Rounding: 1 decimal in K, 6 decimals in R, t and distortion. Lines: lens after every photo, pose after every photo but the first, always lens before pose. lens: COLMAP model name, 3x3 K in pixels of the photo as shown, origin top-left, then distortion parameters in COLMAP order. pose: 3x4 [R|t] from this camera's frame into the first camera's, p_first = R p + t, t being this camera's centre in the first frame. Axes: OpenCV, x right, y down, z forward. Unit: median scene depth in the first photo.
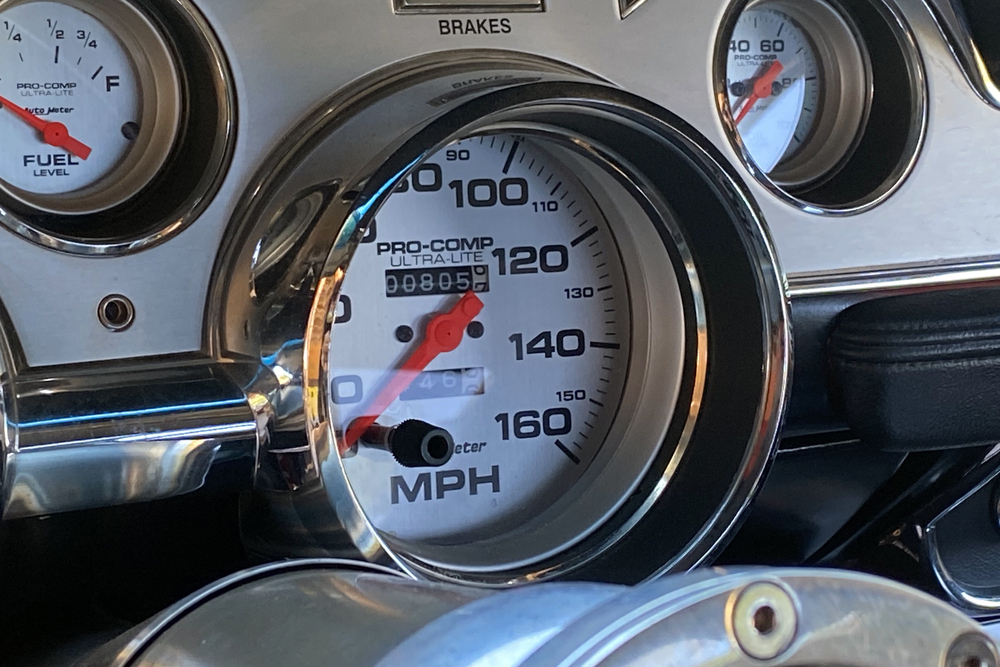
lens RADIAL K [[1904.0, 0, 502.1], [0, 1904.0, 332.3], [0, 0, 1]] dist [0.084173, 0.000000]
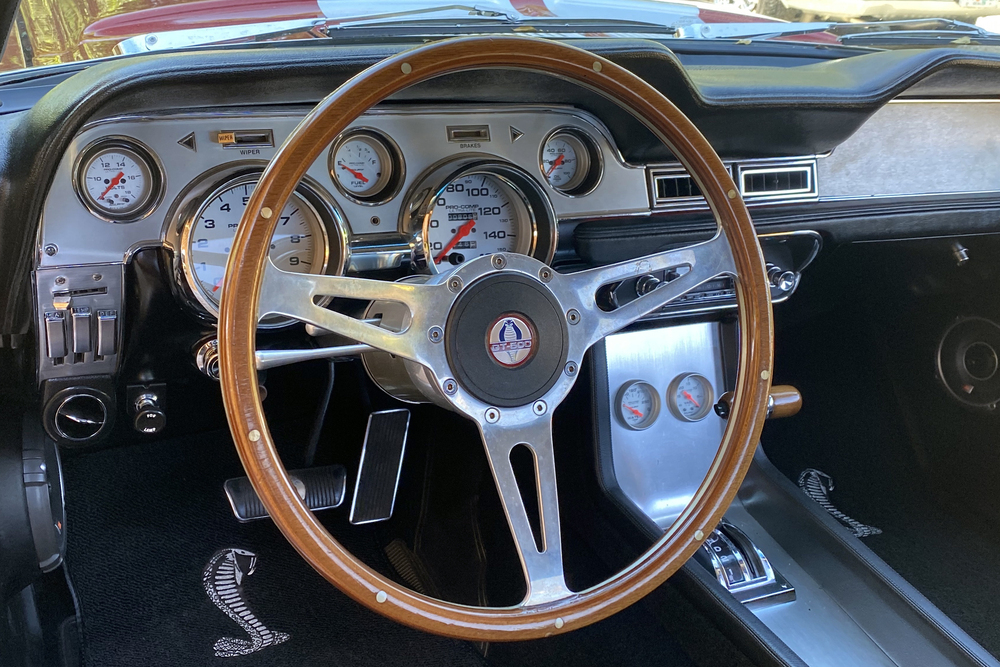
lens RADIAL K [[924.7, 0, 497.8], [0, 924.7, 335.4], [0, 0, 1]] dist [0.017138, 0.000000]
pose [[0.996919, -0.003642, -0.078354, 0.172911], [0.006181, 0.999463, 0.032191, 0.145515], [0.078195, -0.032576, 0.996406, -0.772827]]
